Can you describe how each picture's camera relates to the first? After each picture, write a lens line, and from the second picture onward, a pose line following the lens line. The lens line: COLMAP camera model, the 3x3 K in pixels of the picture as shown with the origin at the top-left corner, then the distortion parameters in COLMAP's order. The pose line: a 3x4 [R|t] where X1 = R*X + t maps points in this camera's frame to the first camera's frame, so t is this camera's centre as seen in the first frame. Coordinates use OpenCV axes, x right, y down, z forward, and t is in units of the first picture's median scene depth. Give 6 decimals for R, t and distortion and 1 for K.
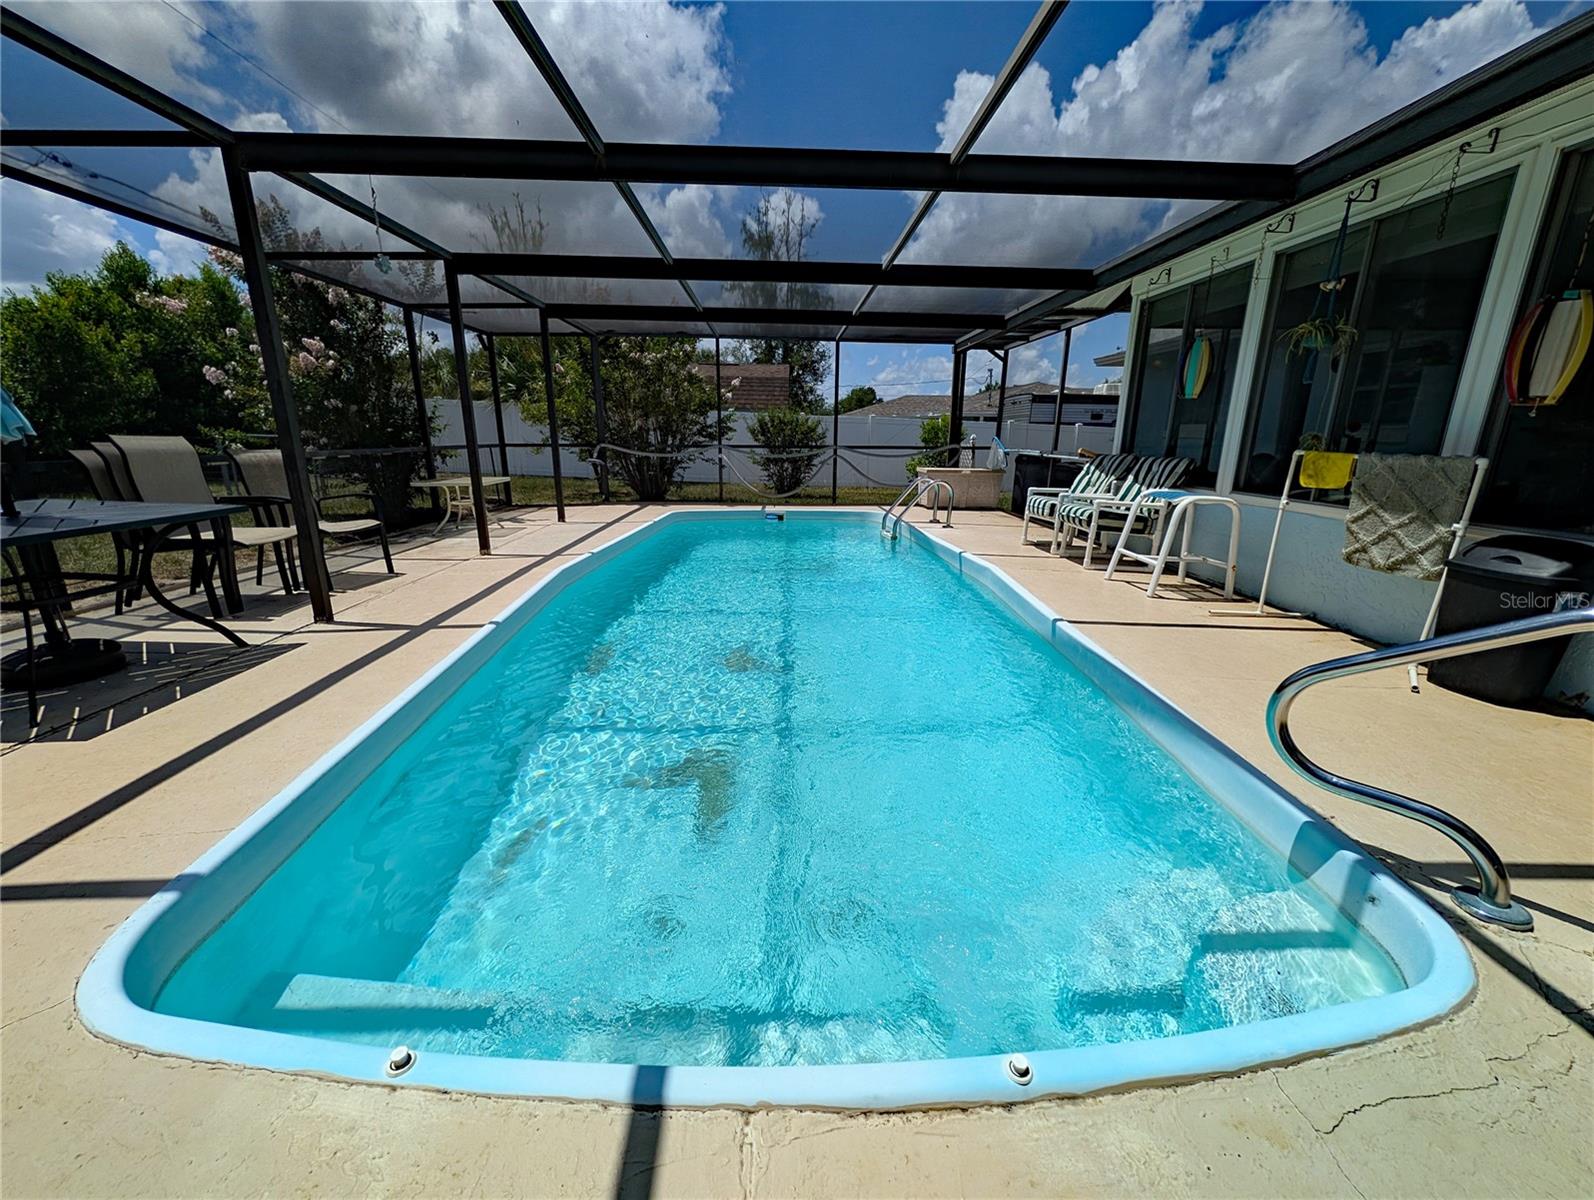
lens RADIAL K [[611.8, 0, 794.8], [0, 611.8, 597.8], [0, 0, 1]] dist [-0.002165, 0.000332]
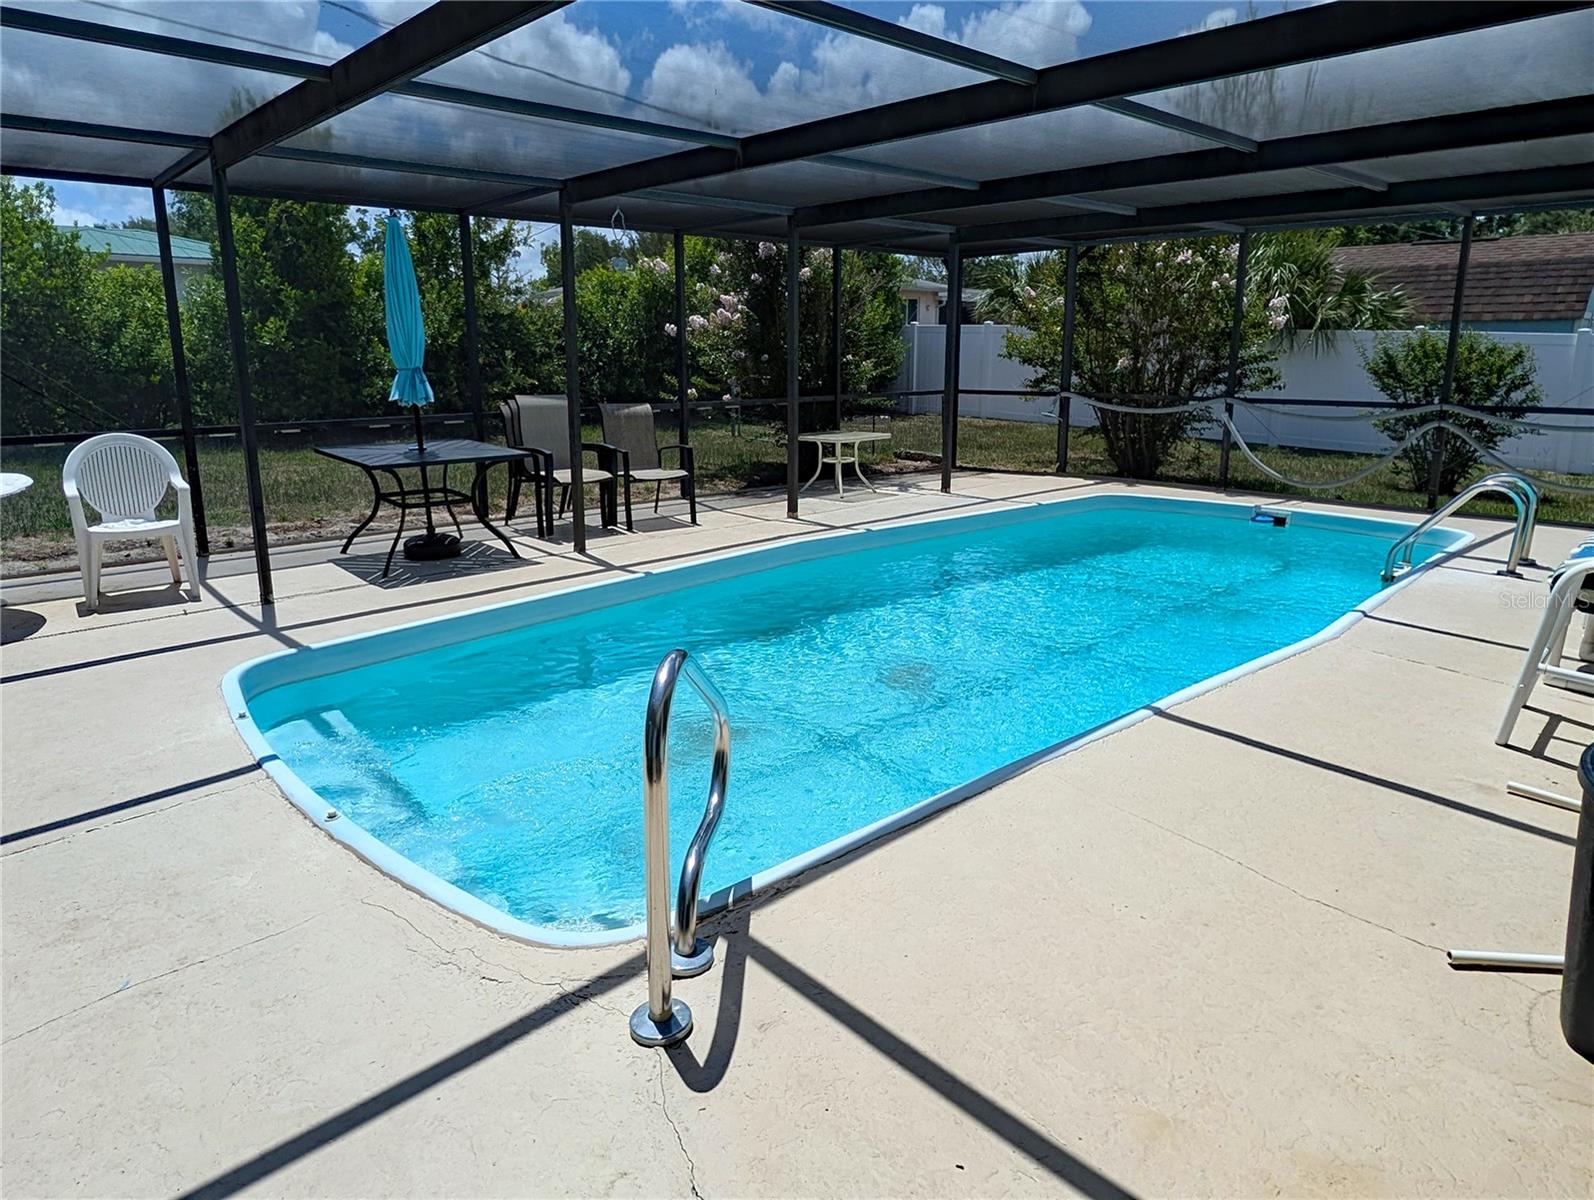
lens RADIAL K [[988.4, 0, 800.4], [0, 988.4, 595.1], [0, 0, 1]] dist [0.009281, 0.000664]
pose [[0.656906, 0.171268, -0.734263, 0.969591], [-0.187192, 0.980414, 0.061213, -0.077253], [0.730366, 0.097237, 0.676100, 0.006333]]
